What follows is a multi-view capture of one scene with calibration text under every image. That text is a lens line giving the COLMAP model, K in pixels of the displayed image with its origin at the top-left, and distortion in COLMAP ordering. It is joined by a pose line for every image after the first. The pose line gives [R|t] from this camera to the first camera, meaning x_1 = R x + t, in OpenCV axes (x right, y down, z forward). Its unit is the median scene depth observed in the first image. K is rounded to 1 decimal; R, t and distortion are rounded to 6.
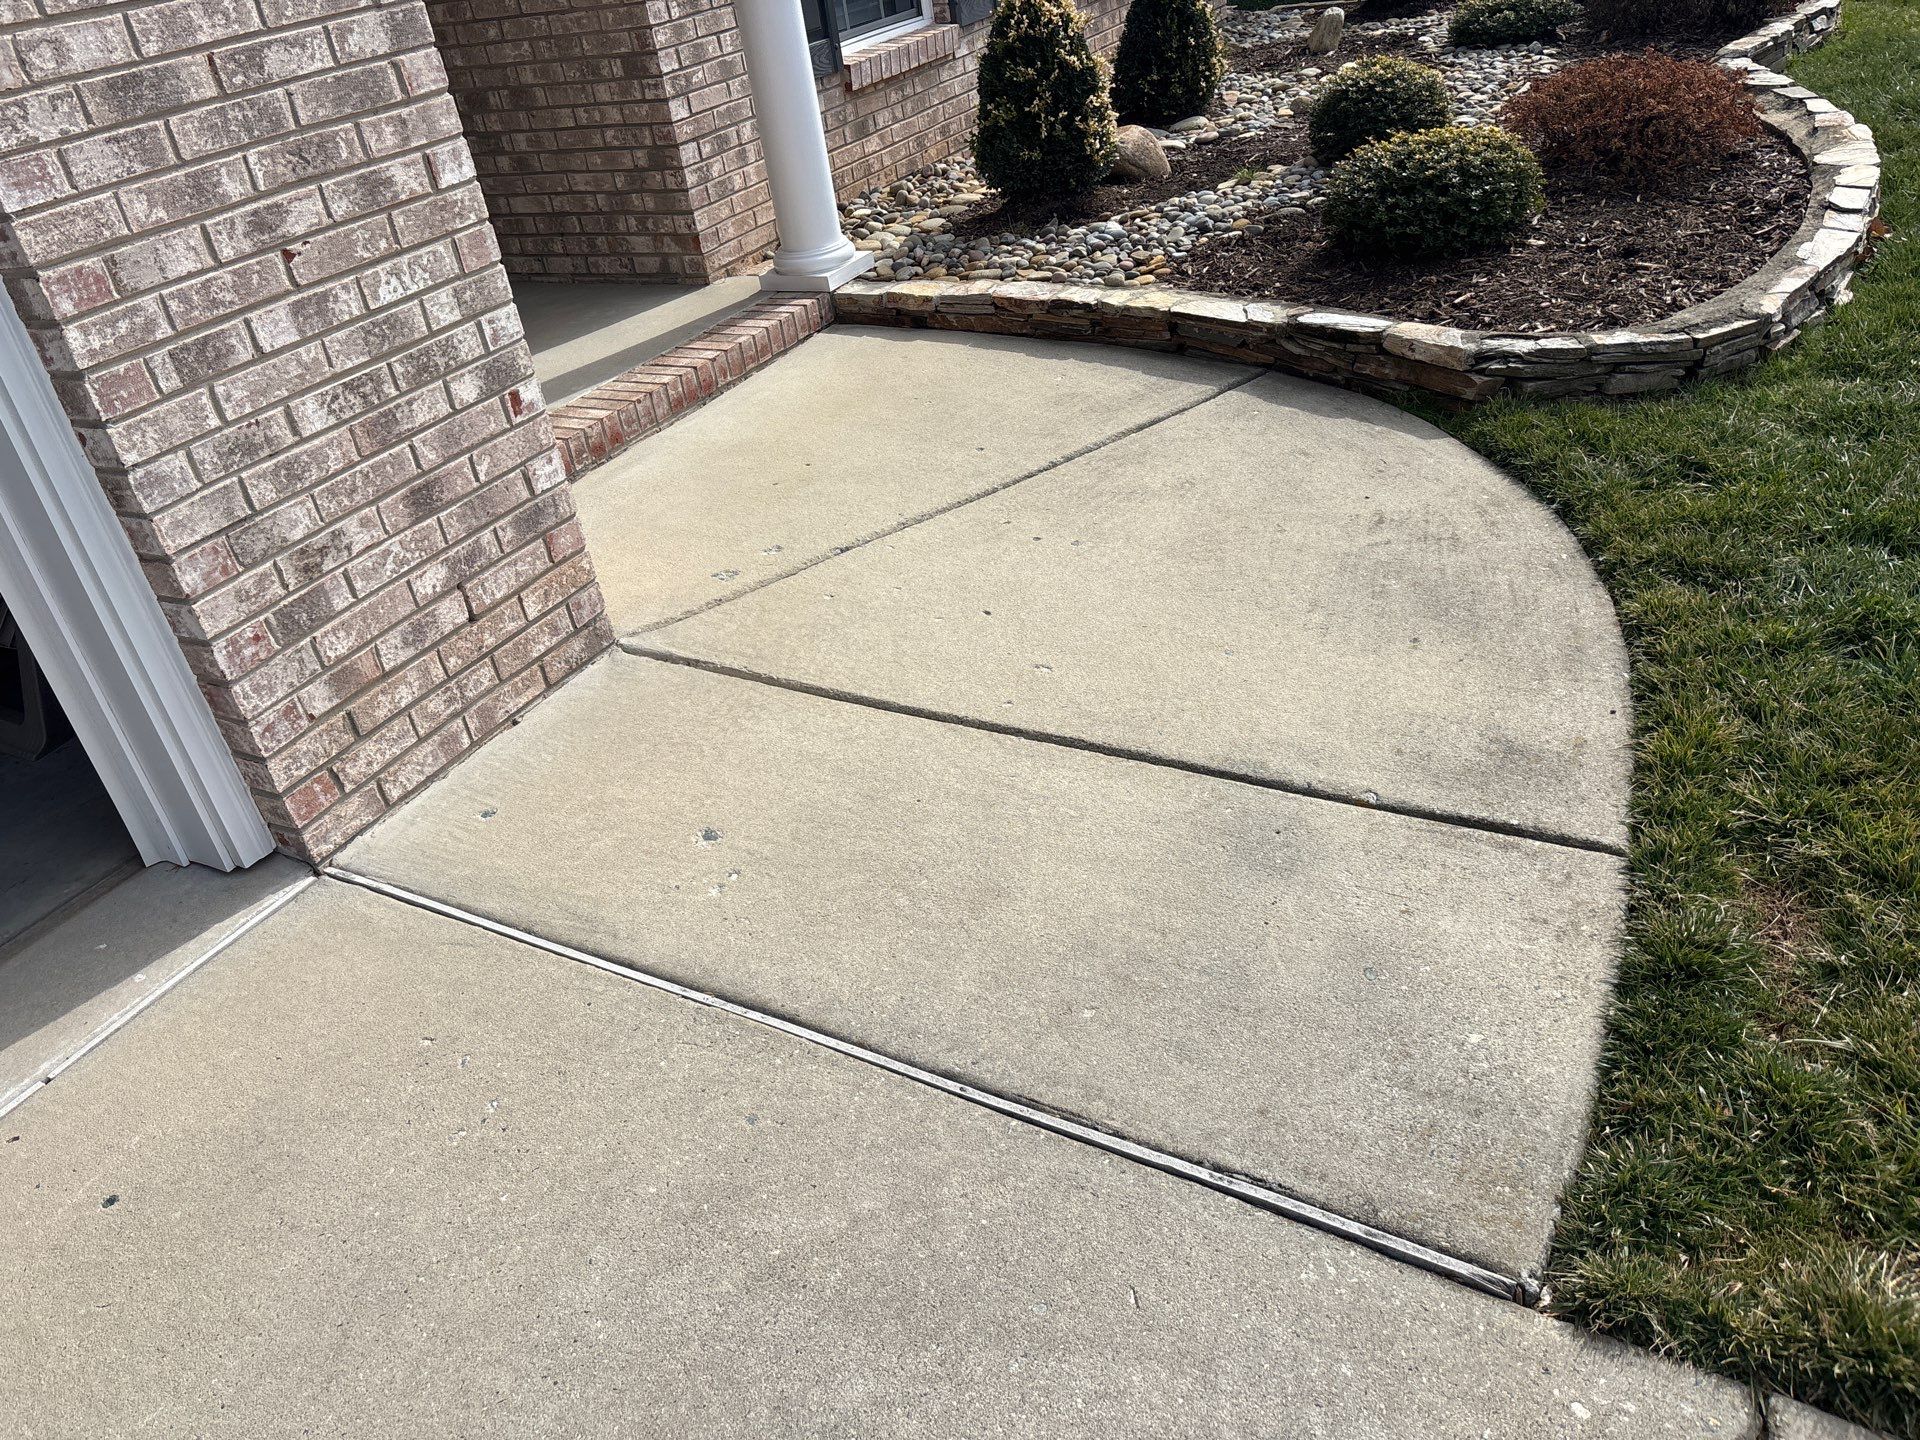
lens RADIAL K [[1435.9, 0, 960.0], [0, 1435.9, 720.0], [0, 0, 1]] dist [0.029782, 0.000826]
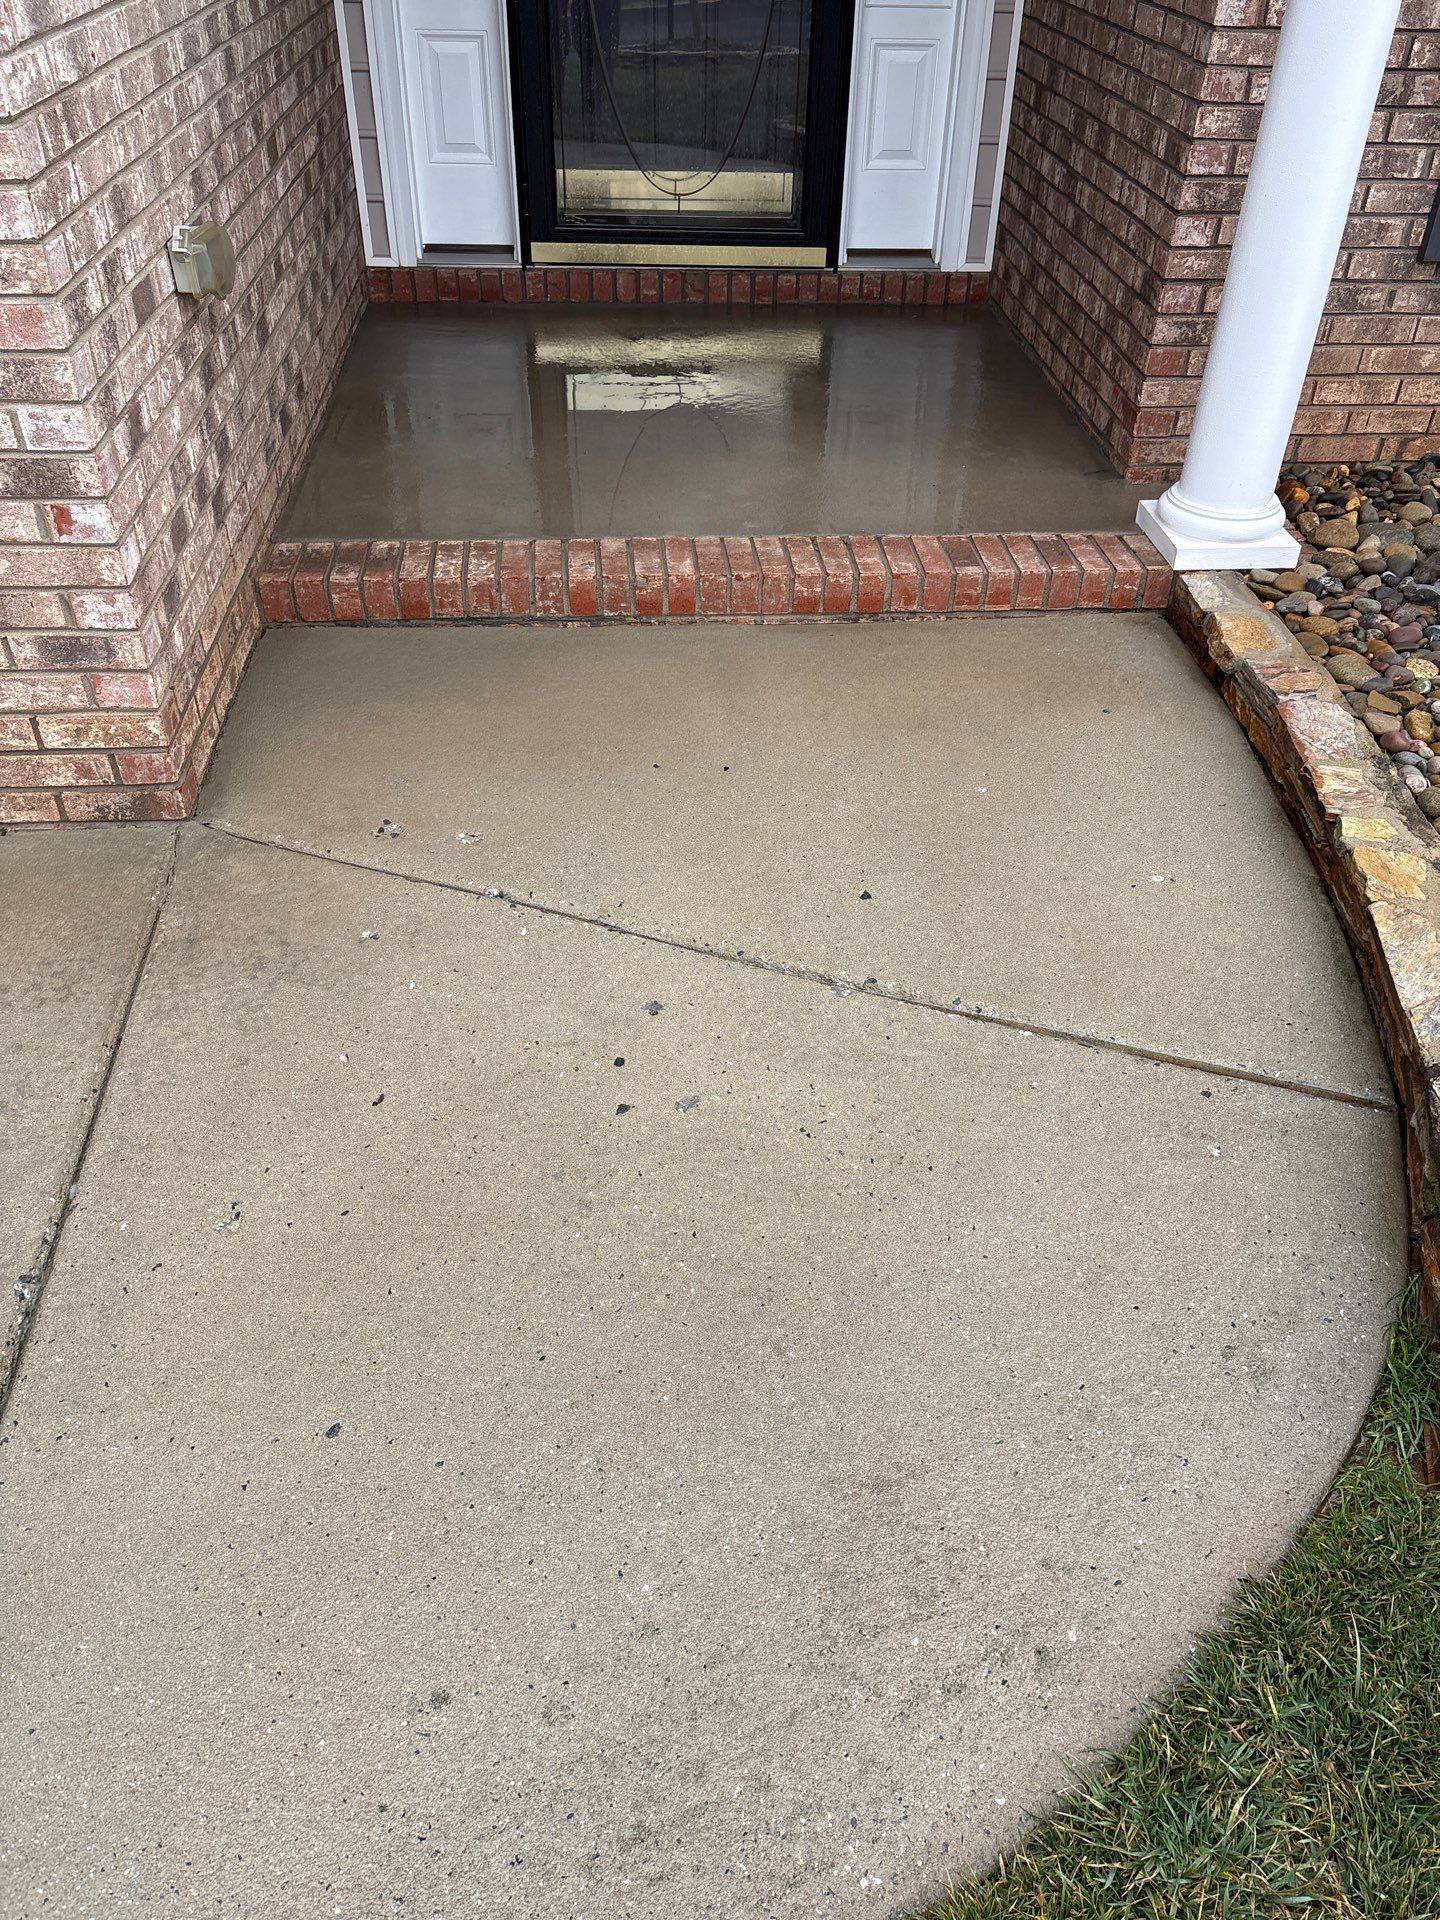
lens RADIAL K [[1435.9, 0, 720.0], [0, 1435.9, 960.0], [0, 0, 1]] dist [0.029782, 0.000826]
pose [[0.541759, 0.632251, -0.553856, 0.482111], [-0.520227, 0.769779, 0.369872, -0.502564], [0.660198, 0.087750, 0.745948, 0.630424]]
